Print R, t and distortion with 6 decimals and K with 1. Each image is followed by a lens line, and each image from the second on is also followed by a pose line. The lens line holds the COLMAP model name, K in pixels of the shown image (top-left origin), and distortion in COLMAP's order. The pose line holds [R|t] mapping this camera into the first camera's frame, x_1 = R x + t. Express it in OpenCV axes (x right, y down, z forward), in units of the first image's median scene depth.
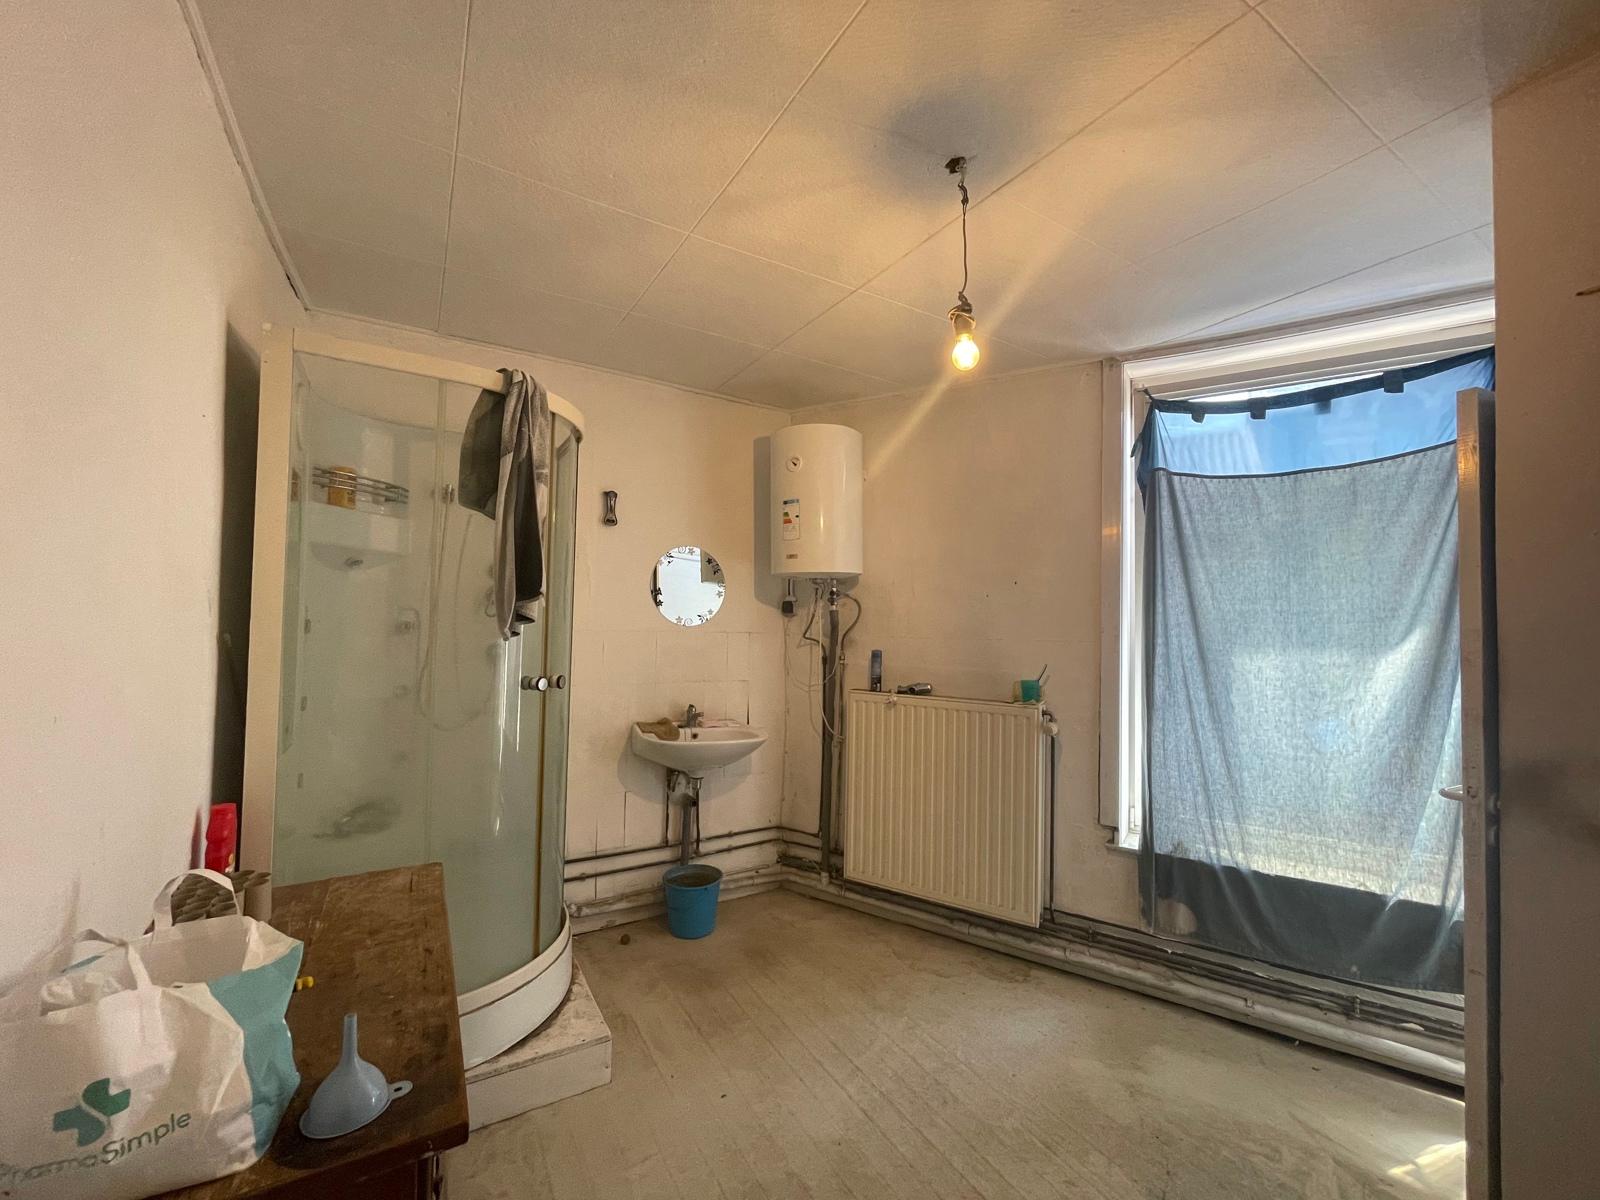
lens RADIAL K [[648.1, 0, 800.2], [0, 648.1, 603.4], [0, 0, 1]] dist [-0.002362, 0.000067]
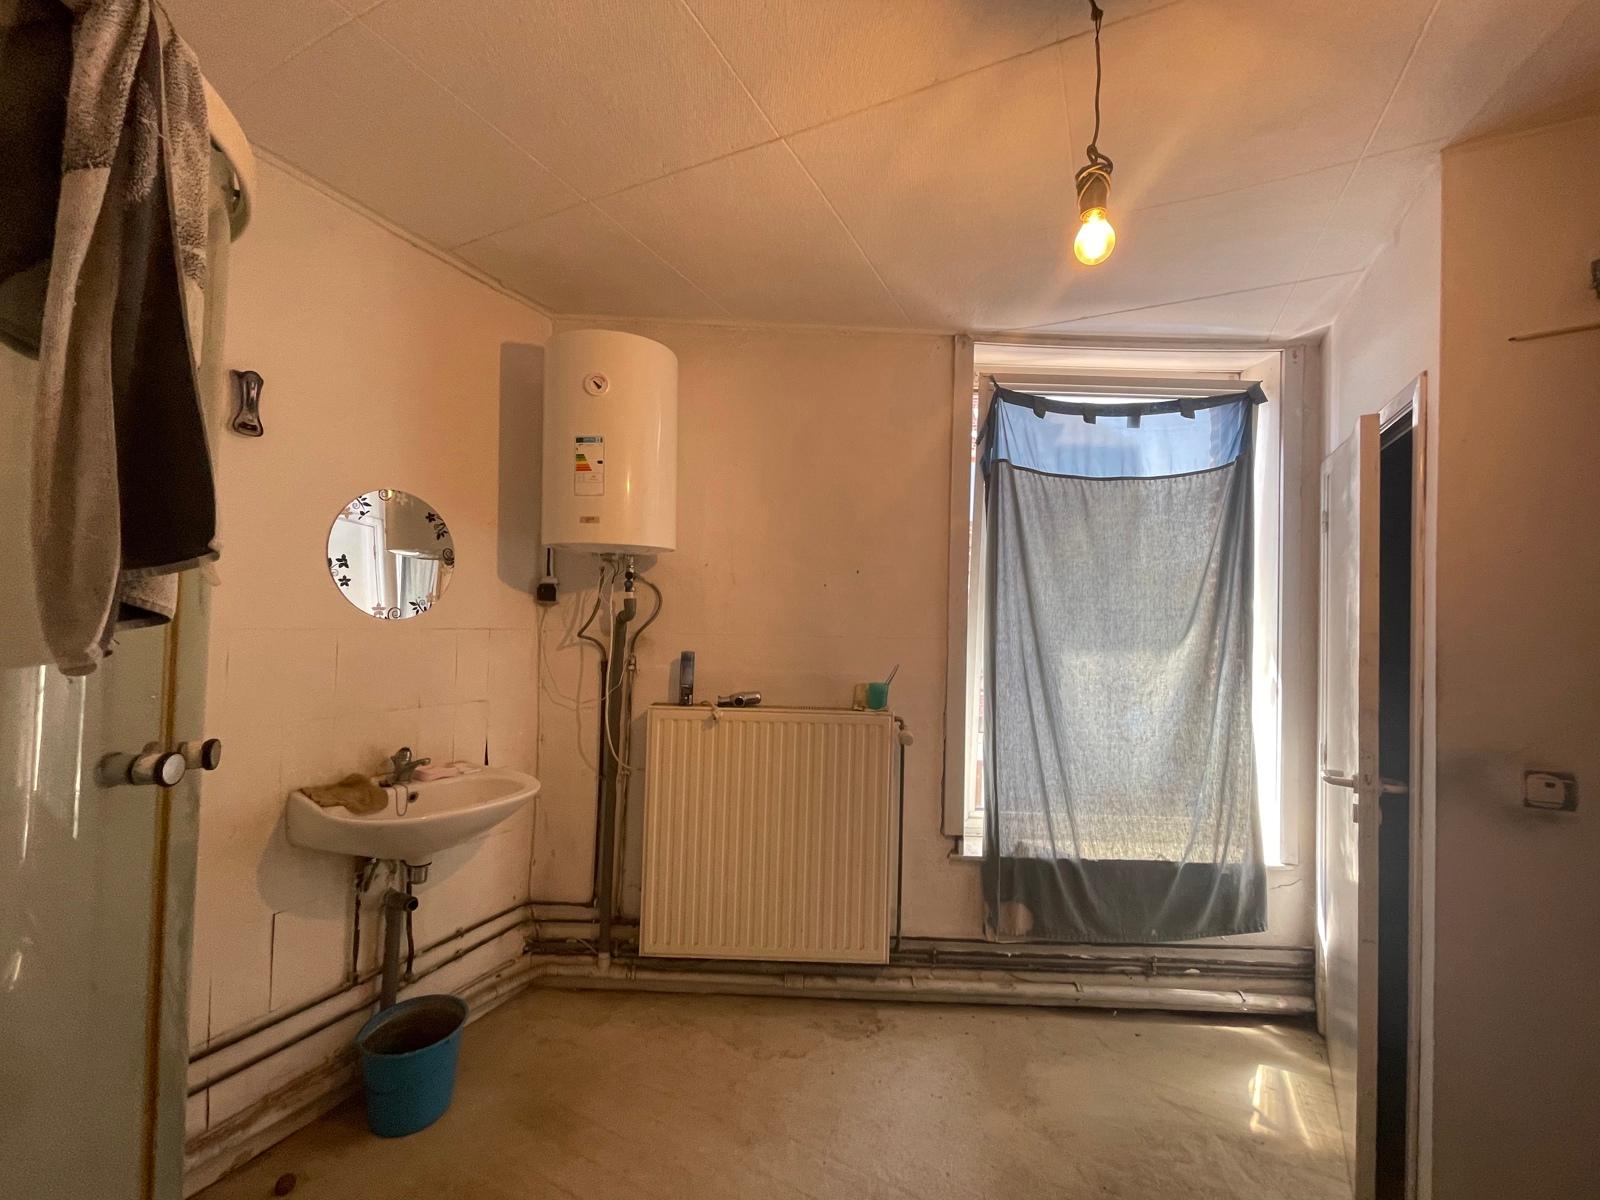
lens RADIAL K [[648.1, 0, 800.2], [0, 648.1, 603.4], [0, 0, 1]] dist [-0.002362, 0.000067]
pose [[0.845886, 0.014821, 0.533158, -0.207532], [-0.026950, 0.999525, 0.014972, 0.000132], [-0.532683, -0.027033, 0.845883, 0.321525]]
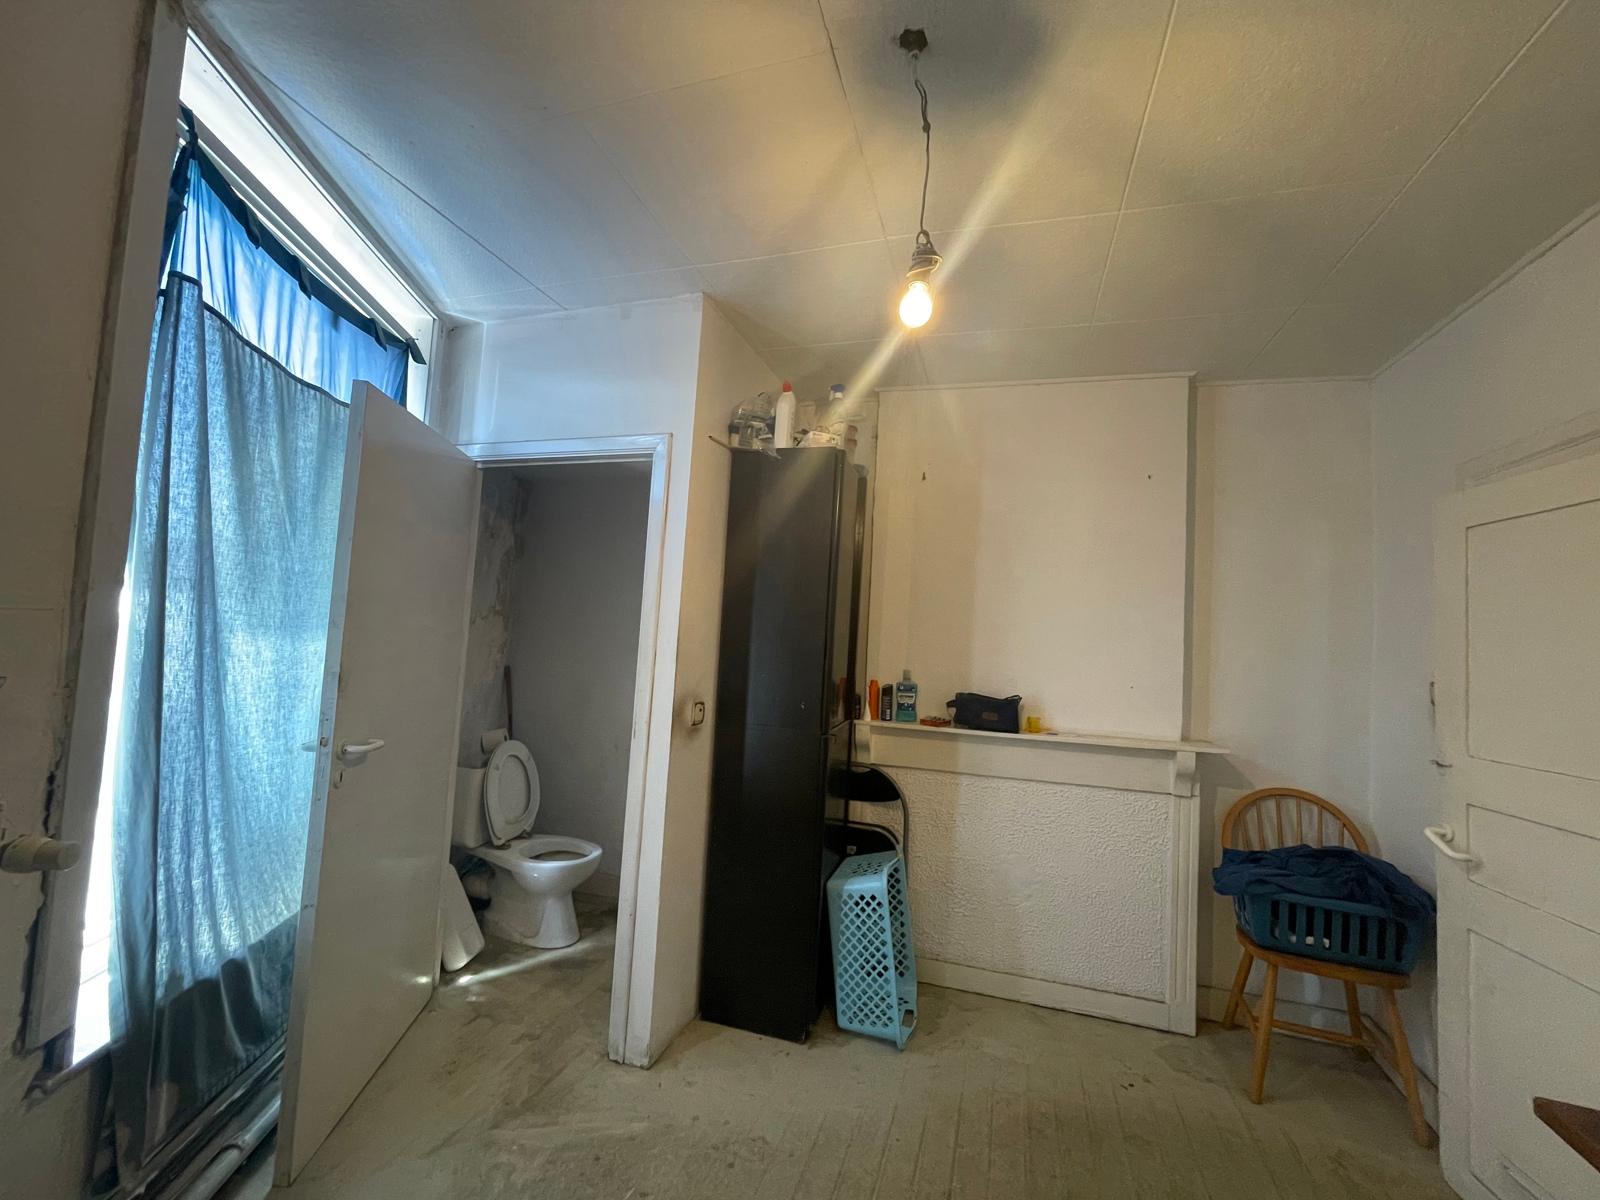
lens RADIAL K [[644.2, 0, 797.8], [0, 644.2, 598.8], [0, 0, 1]] dist [-0.002548, -0.000292]
pose [[-0.643106, -0.007993, 0.765735, -0.158236], [-0.090334, 0.993756, -0.065495, 0.036360], [-0.760430, -0.111292, -0.639812, 0.891159]]
